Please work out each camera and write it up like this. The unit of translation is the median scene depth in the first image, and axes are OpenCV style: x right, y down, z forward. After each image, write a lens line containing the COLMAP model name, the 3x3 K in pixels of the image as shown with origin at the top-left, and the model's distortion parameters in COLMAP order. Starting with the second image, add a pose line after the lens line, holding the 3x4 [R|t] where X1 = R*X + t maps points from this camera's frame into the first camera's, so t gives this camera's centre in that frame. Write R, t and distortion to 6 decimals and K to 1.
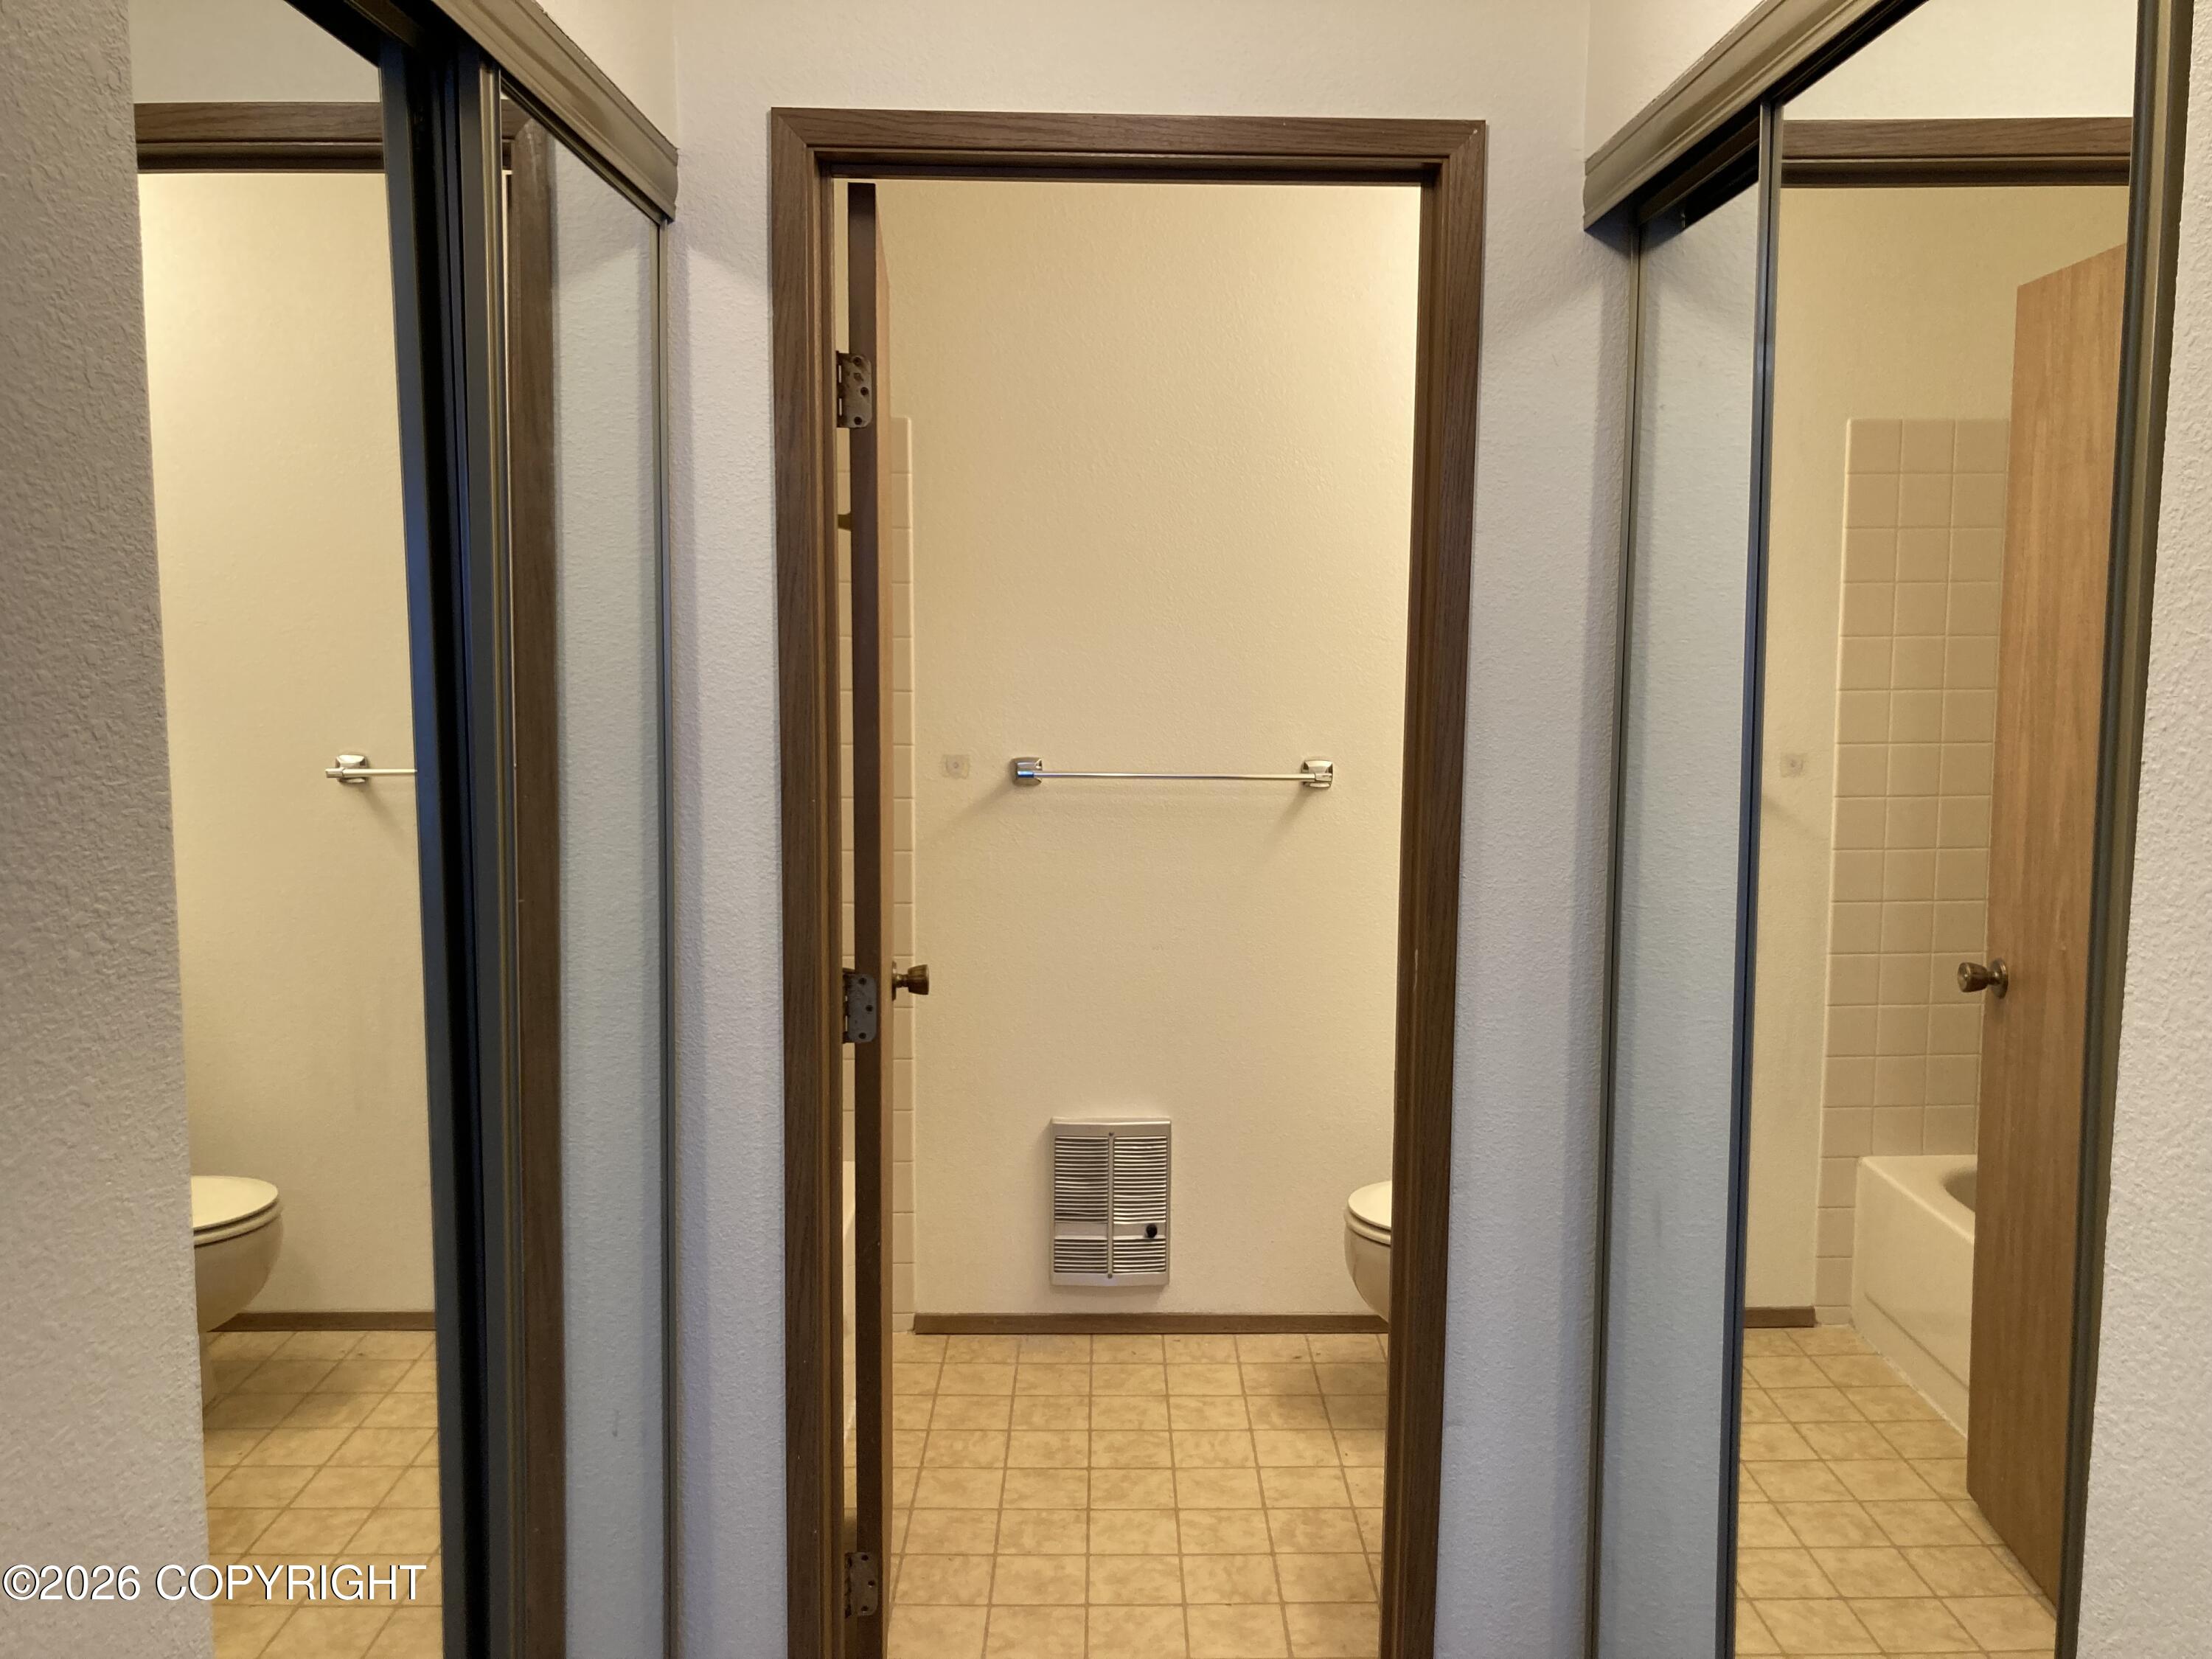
lens RADIAL K [[1792.4, 0, 1101.5], [0, 1792.4, 815.5], [0, 0, 1]] dist [0.037015, 0.004444]
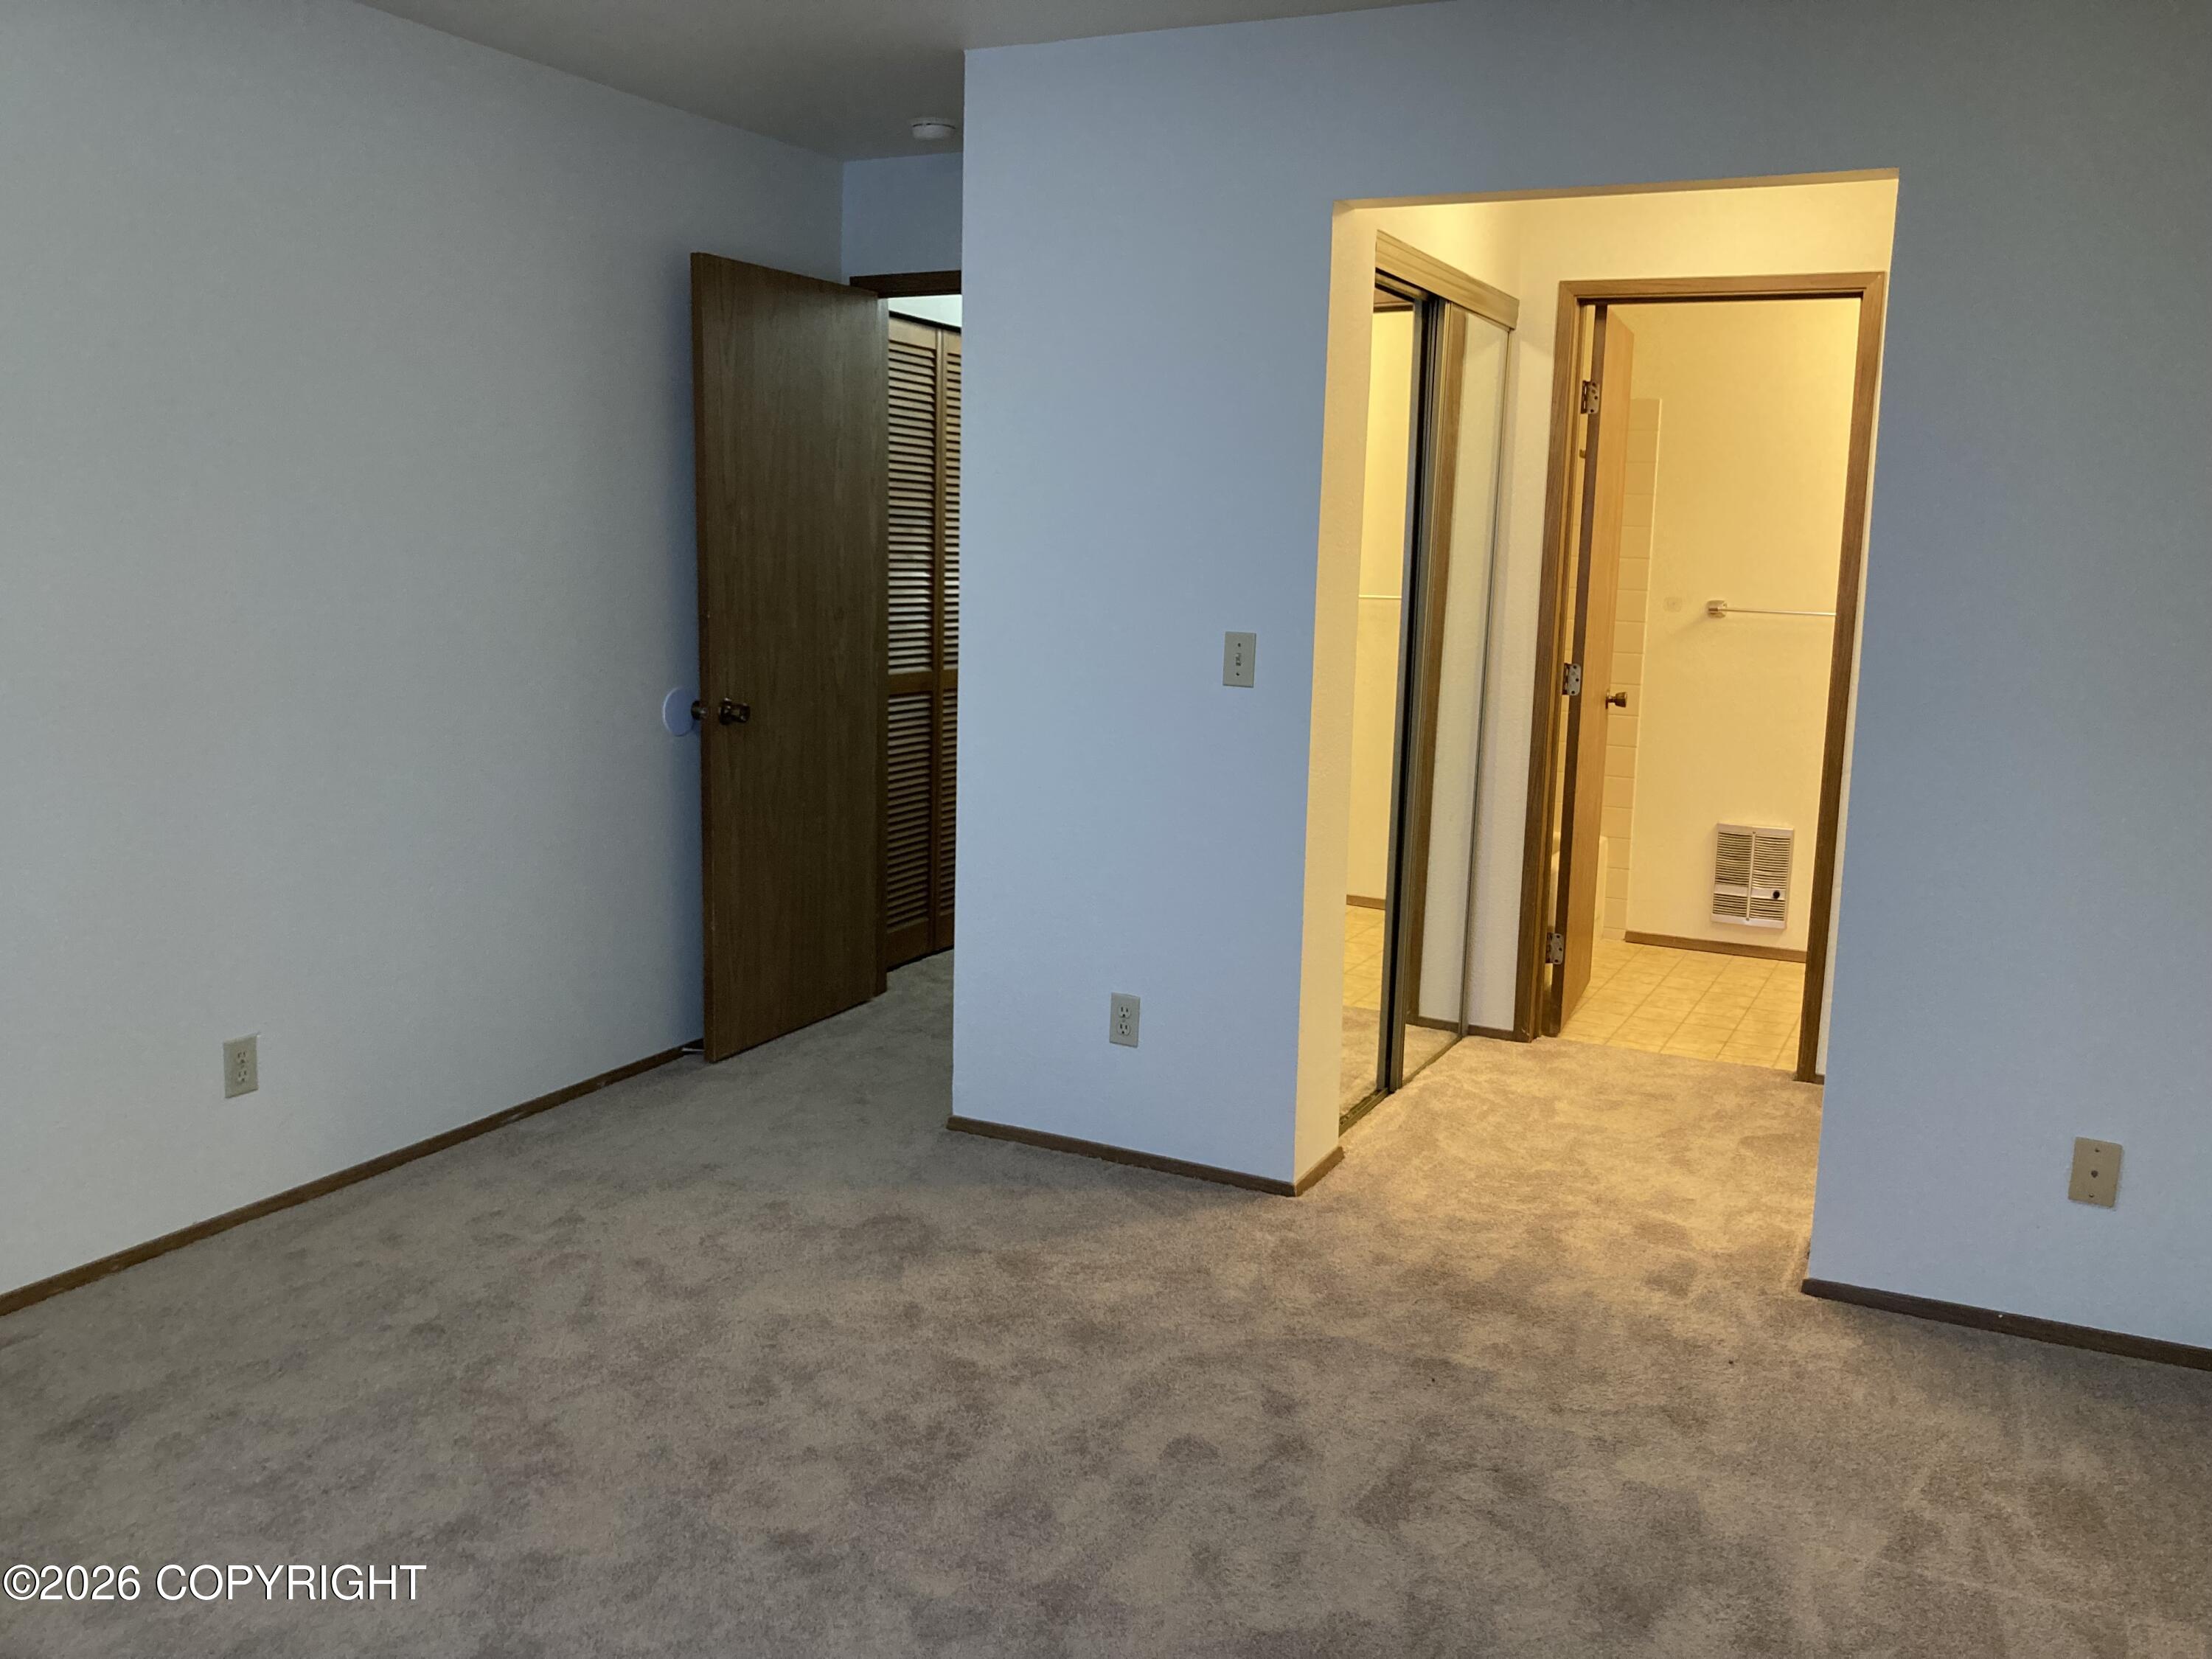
lens RADIAL K [[1792.4, 0, 1101.5], [0, 1792.4, 815.5], [0, 0, 1]] dist [0.037015, 0.004444]
pose [[0.886526, 0.086051, -0.454607, 0.385571], [-0.073673, 0.996271, 0.044911, 0.227223], [0.456776, -0.006323, 0.889559, -1.276565]]
